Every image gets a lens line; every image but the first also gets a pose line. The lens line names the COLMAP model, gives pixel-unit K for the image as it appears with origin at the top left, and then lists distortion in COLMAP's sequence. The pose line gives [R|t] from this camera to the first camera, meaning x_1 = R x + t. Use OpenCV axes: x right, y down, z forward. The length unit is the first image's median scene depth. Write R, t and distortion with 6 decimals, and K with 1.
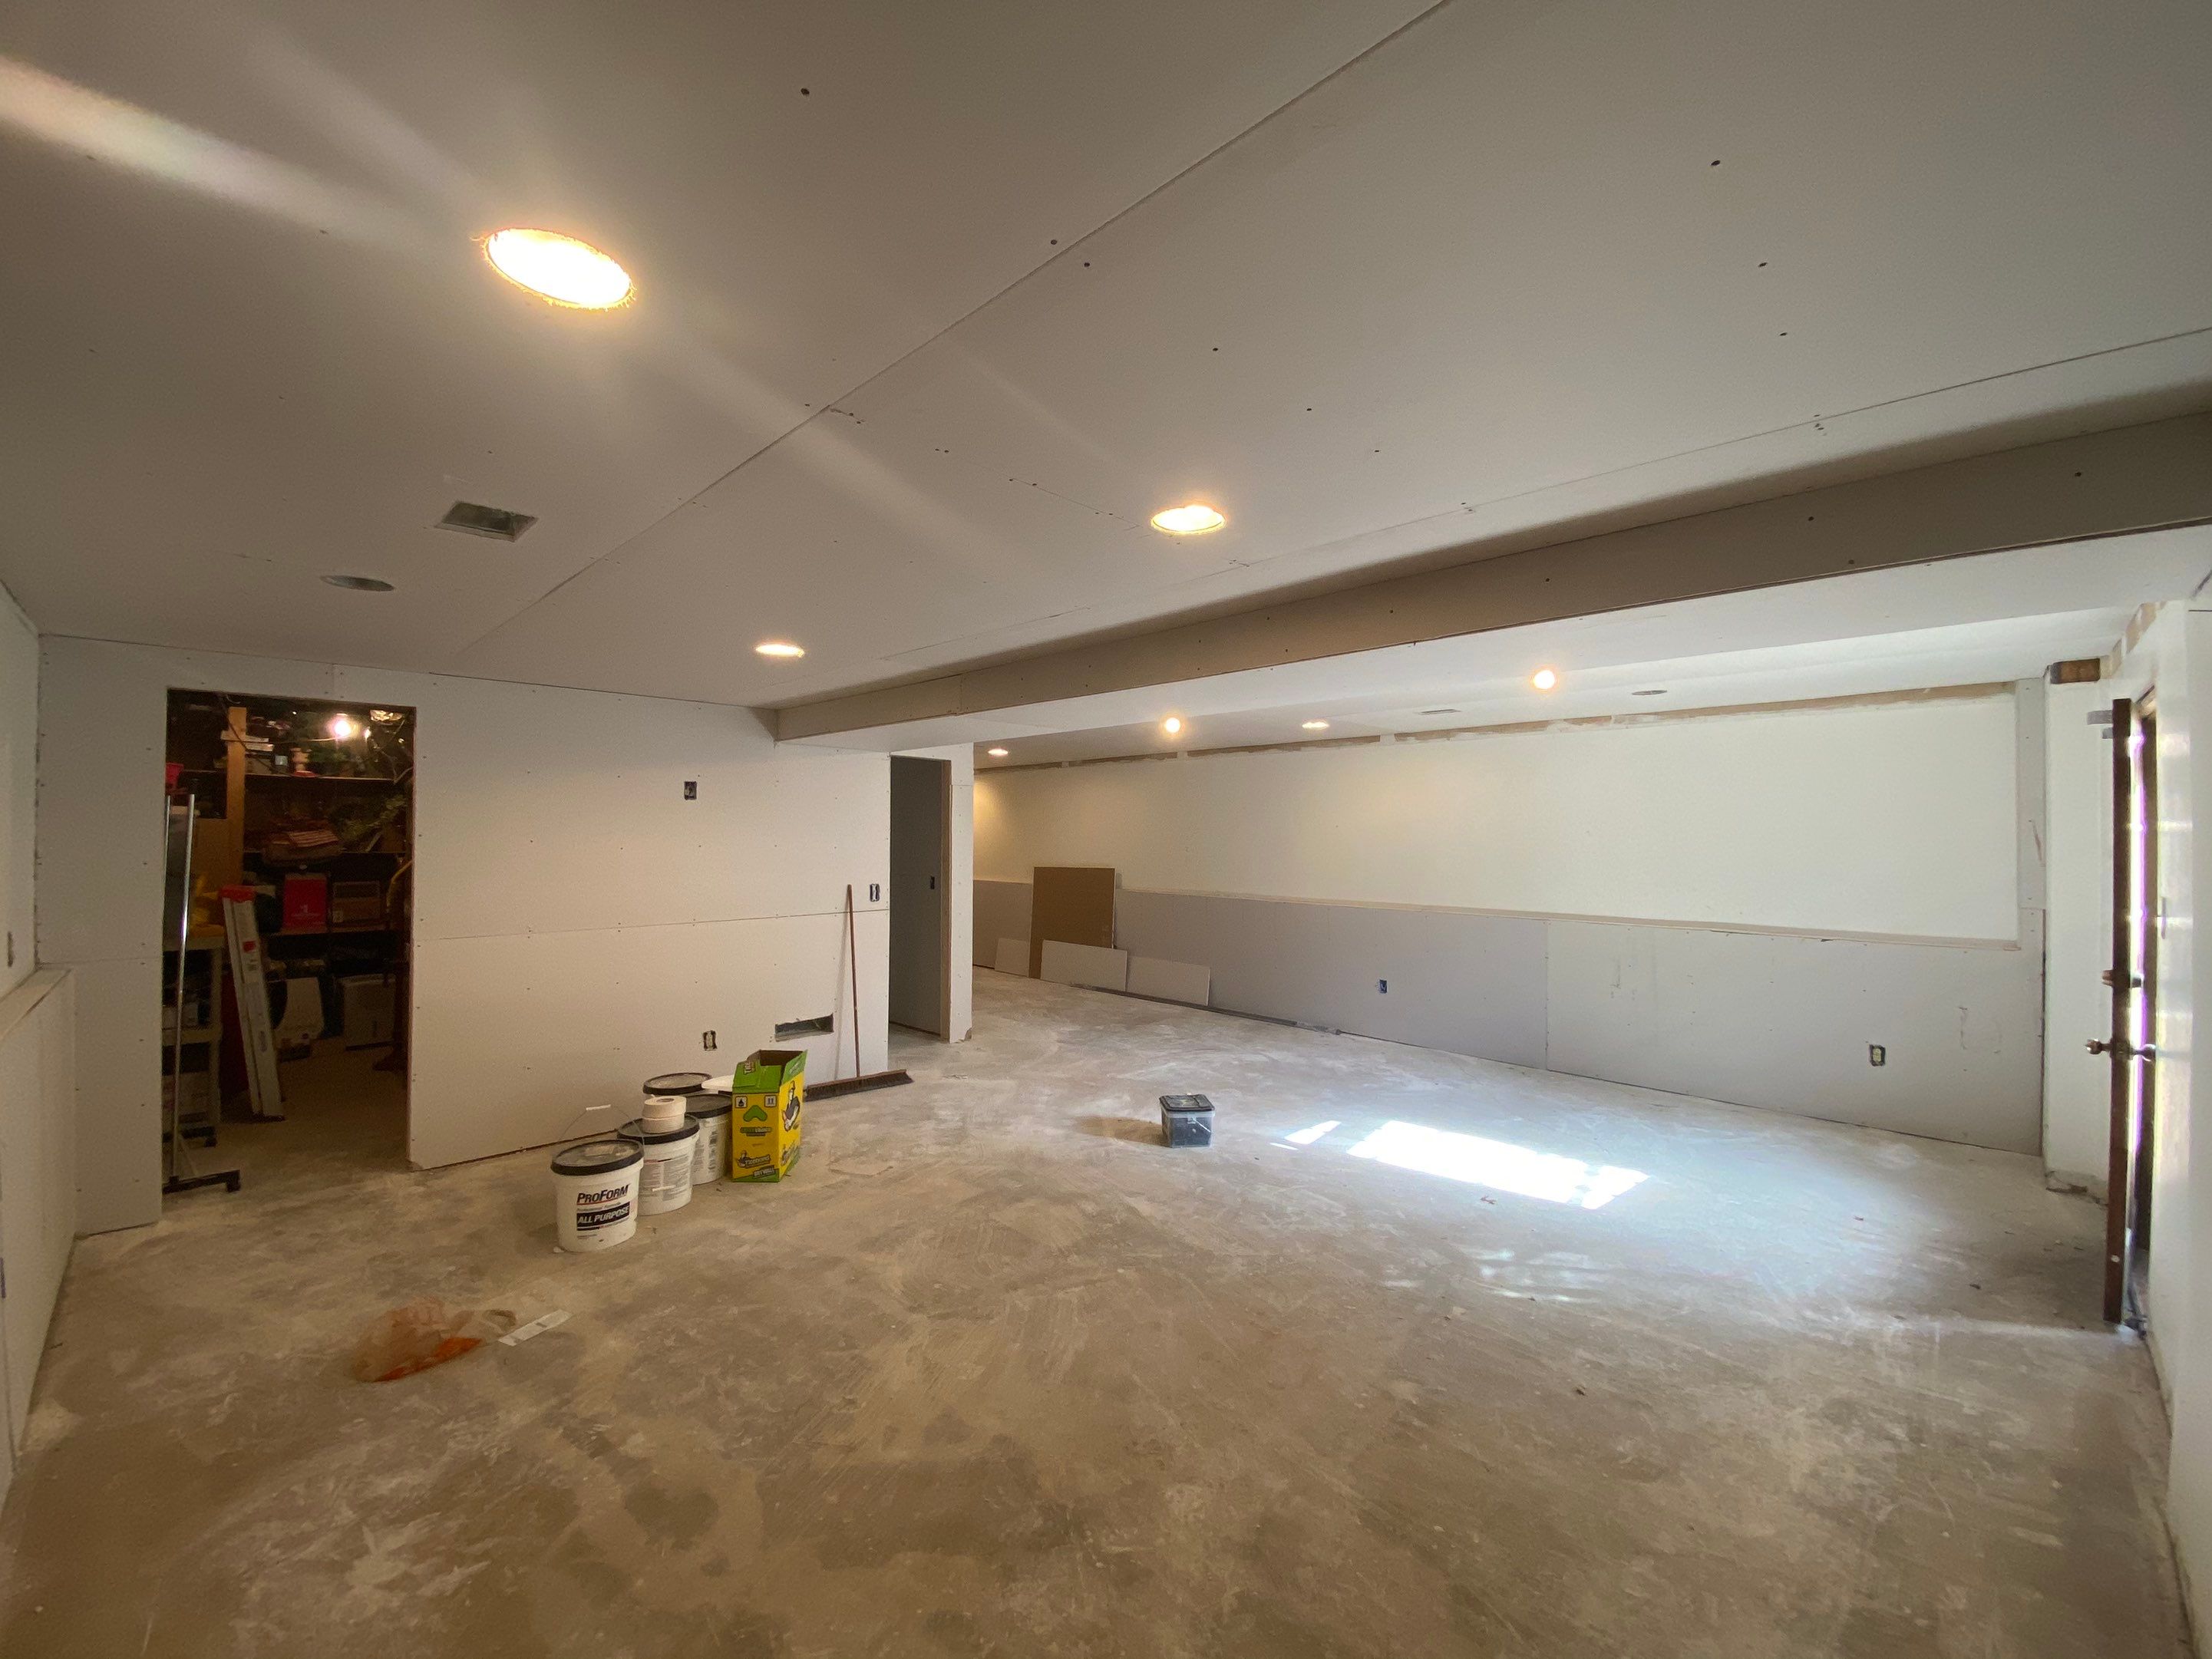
lens RADIAL K [[904.1, 0, 1105.2], [0, 904.1, 818.6], [0, 0, 1]] dist [0.030503, -0.020780]
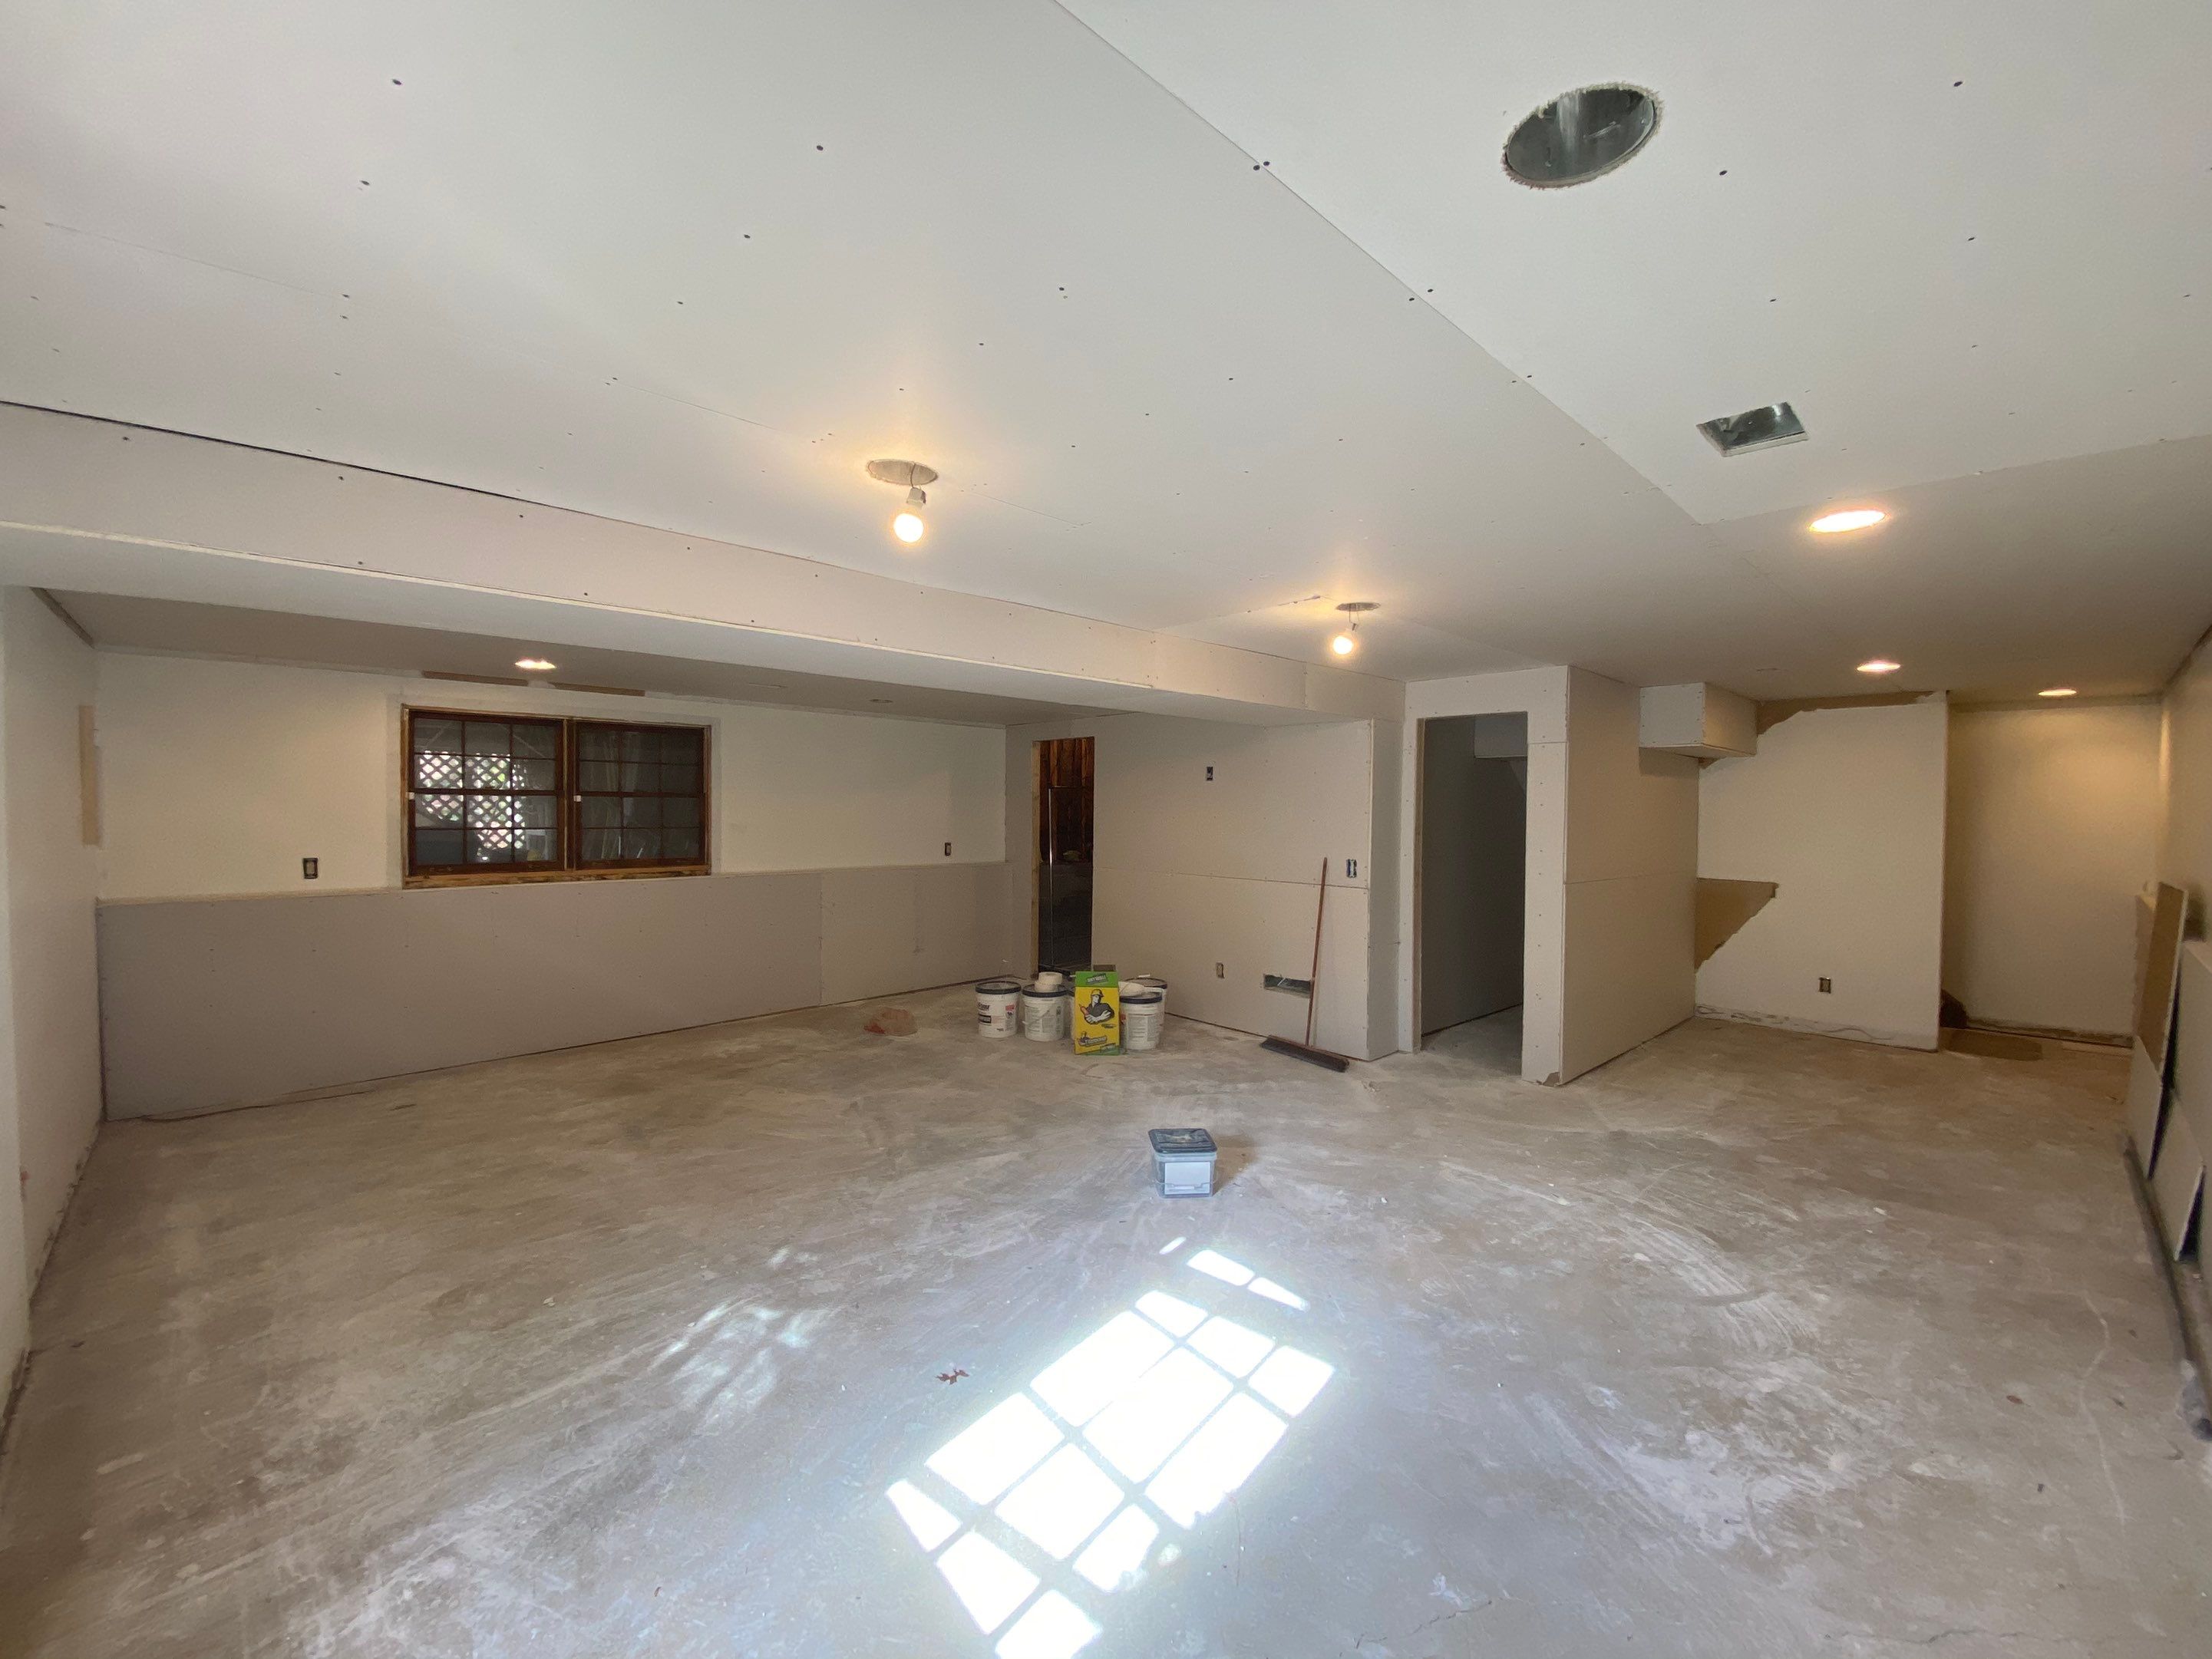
lens RADIAL K [[904.1, 0, 1105.2], [0, 904.1, 818.6], [0, 0, 1]] dist [0.030503, -0.020780]
pose [[-0.042473, 0.010288, -0.999045, 1.201129], [0.008705, 0.999913, 0.009926, 0.027199], [0.999060, -0.008275, -0.042559, 1.302423]]
